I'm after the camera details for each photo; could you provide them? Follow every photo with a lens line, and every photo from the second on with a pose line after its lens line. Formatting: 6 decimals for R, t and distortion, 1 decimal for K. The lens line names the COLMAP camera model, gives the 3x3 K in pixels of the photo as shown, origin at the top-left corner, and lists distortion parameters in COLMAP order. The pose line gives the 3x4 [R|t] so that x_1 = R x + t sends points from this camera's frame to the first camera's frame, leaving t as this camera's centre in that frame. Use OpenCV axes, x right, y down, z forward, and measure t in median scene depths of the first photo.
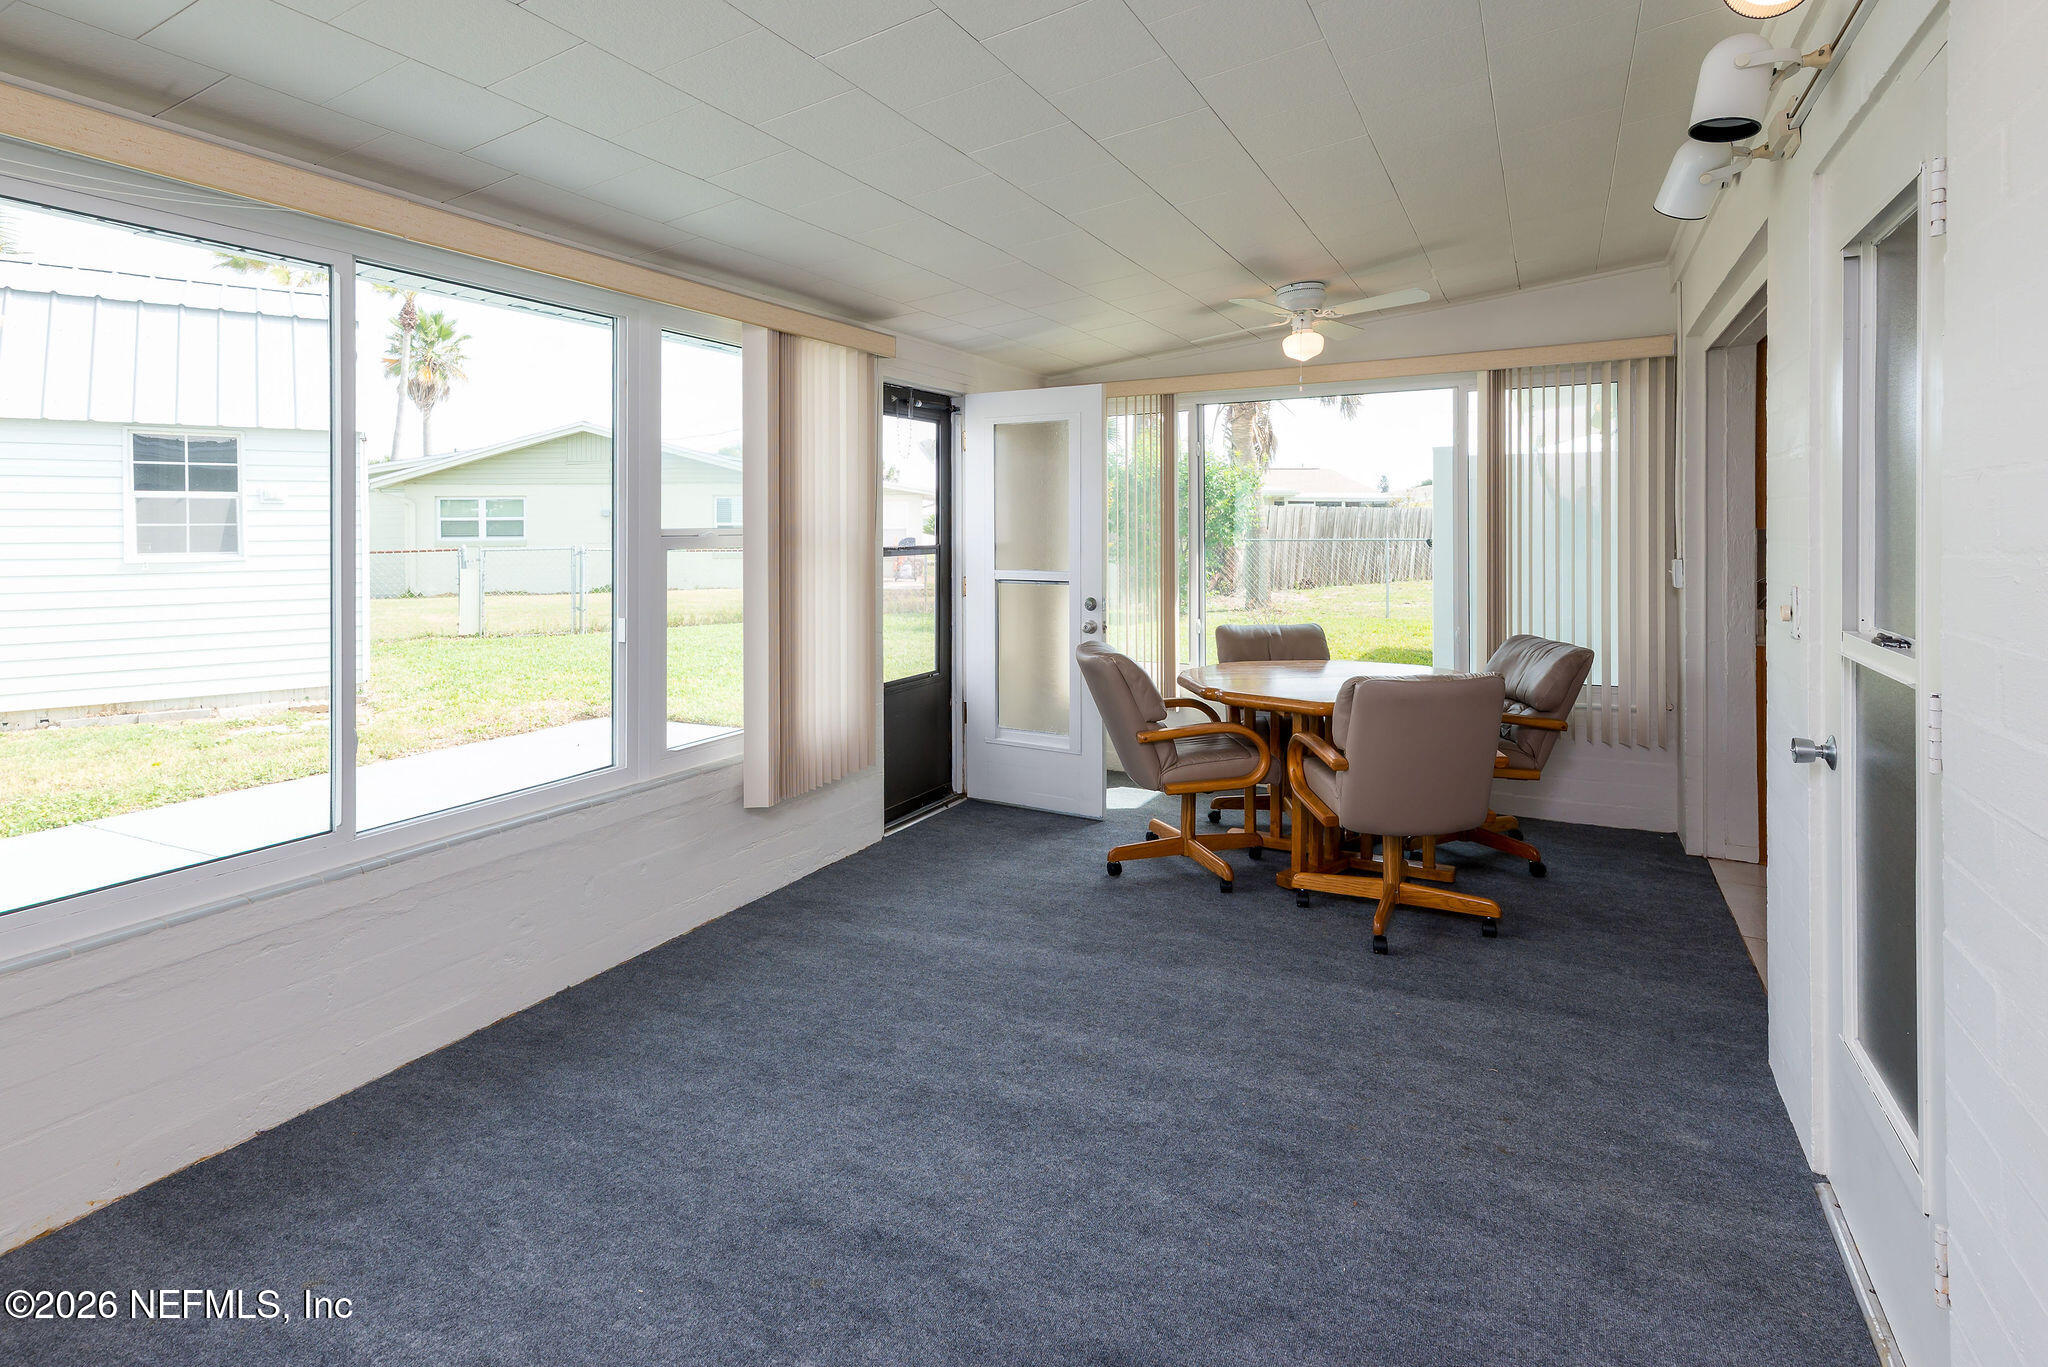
lens RADIAL K [[989.7, 0, 1026.5], [0, 989.7, 645.5], [0, 0, 1]] dist [-0.000755, 0.000007]
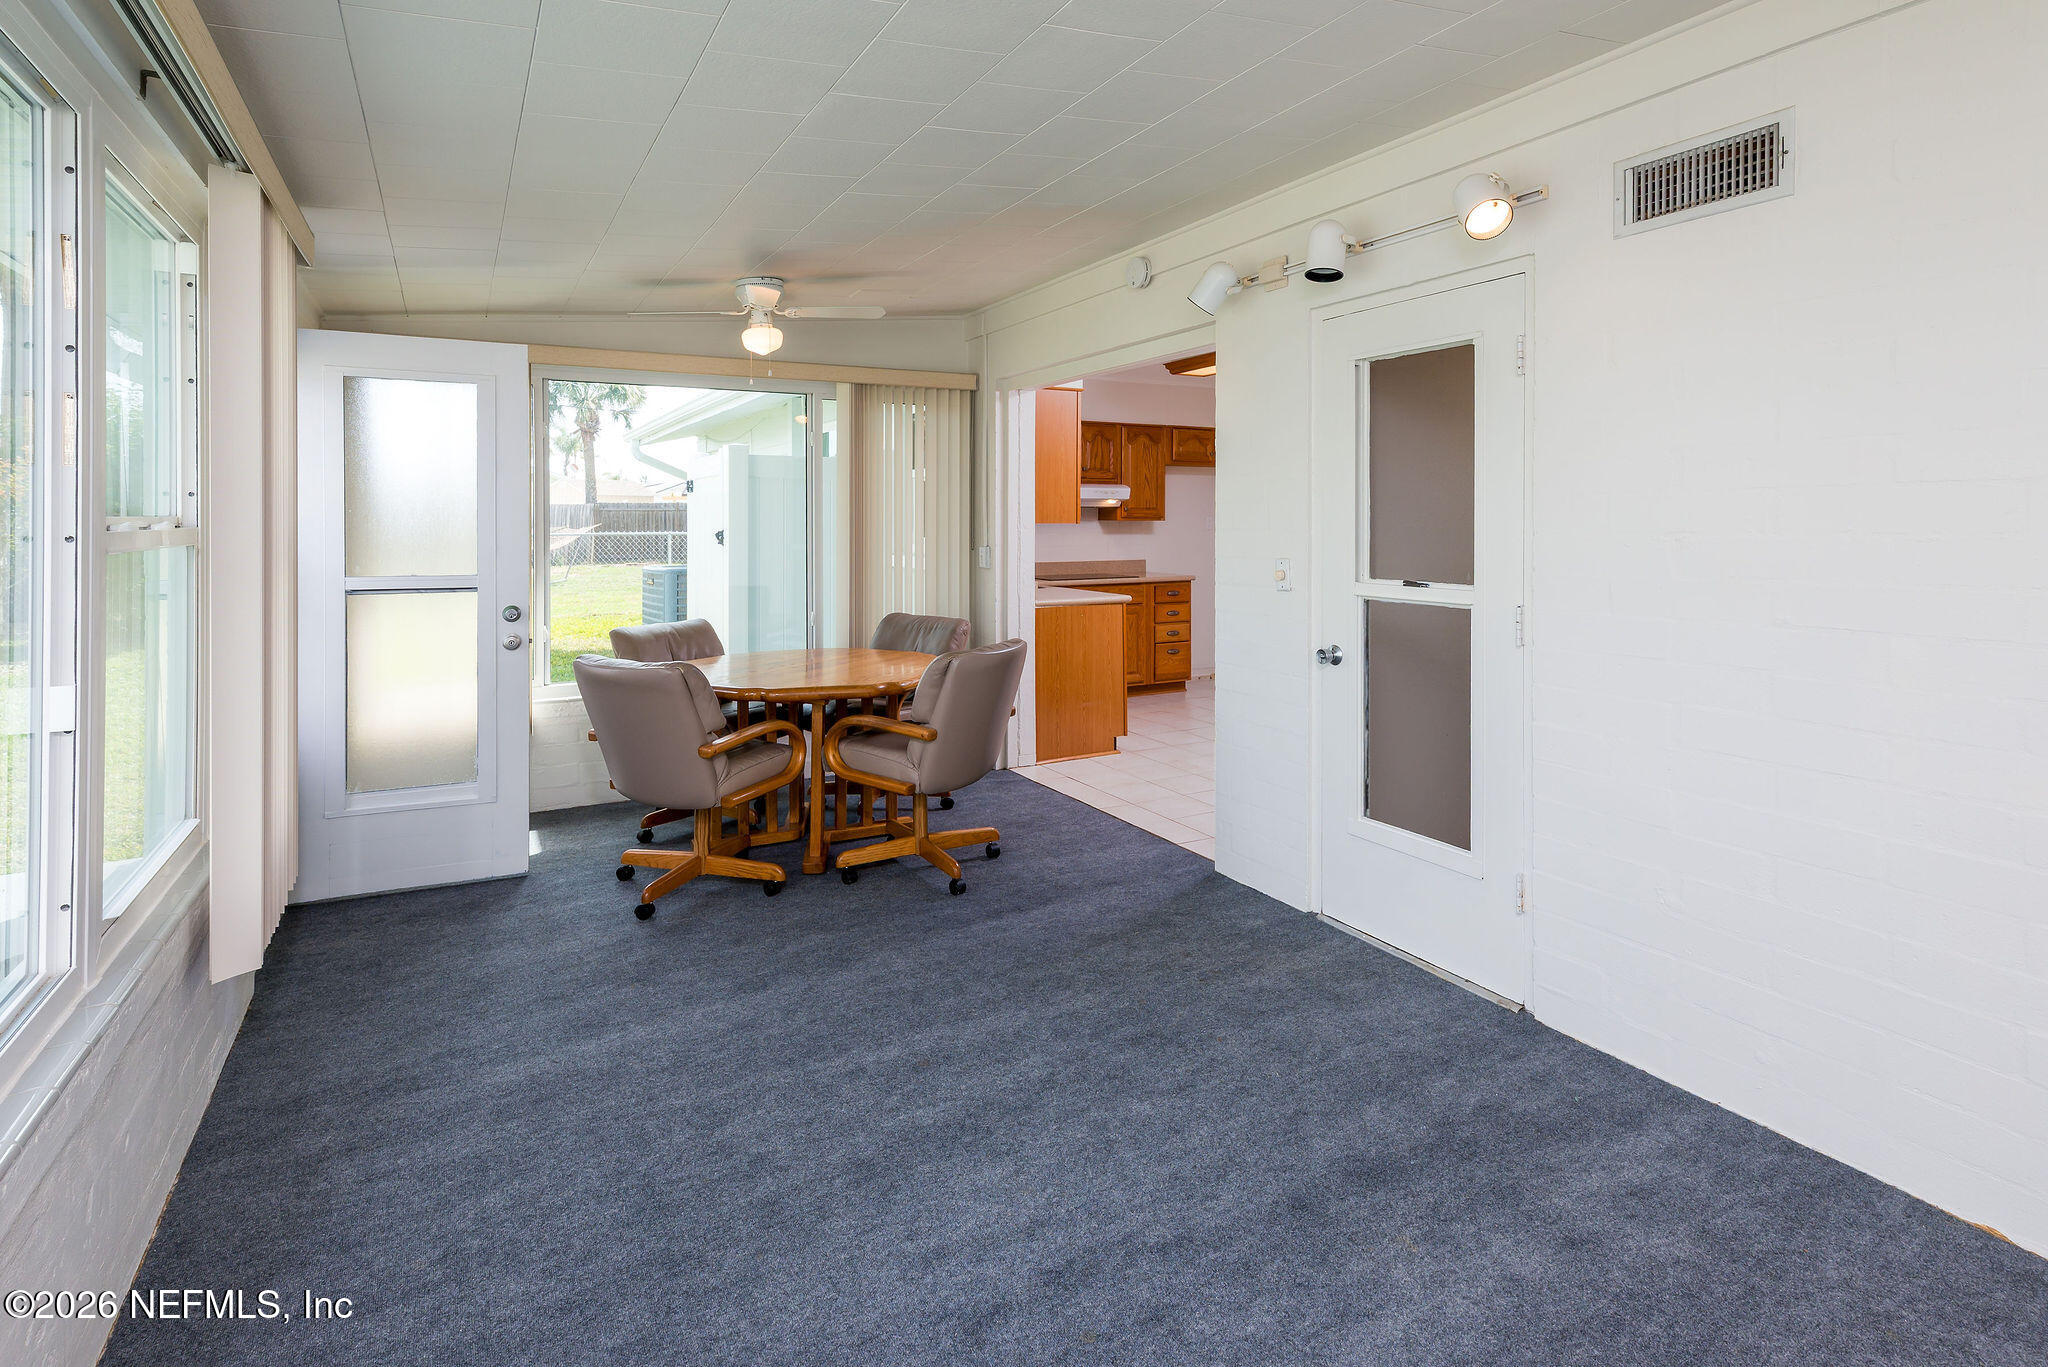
lens RADIAL K [[989.7, 0, 1026.5], [0, 989.7, 645.5], [0, 0, 1]] dist [-0.000755, 0.000007]
pose [[0.579145, -0.097557, 0.809366, -0.530540], [0.094685, 0.994144, 0.052077, -0.027832], [-0.809707, 0.046475, 0.584991, 0.273788]]
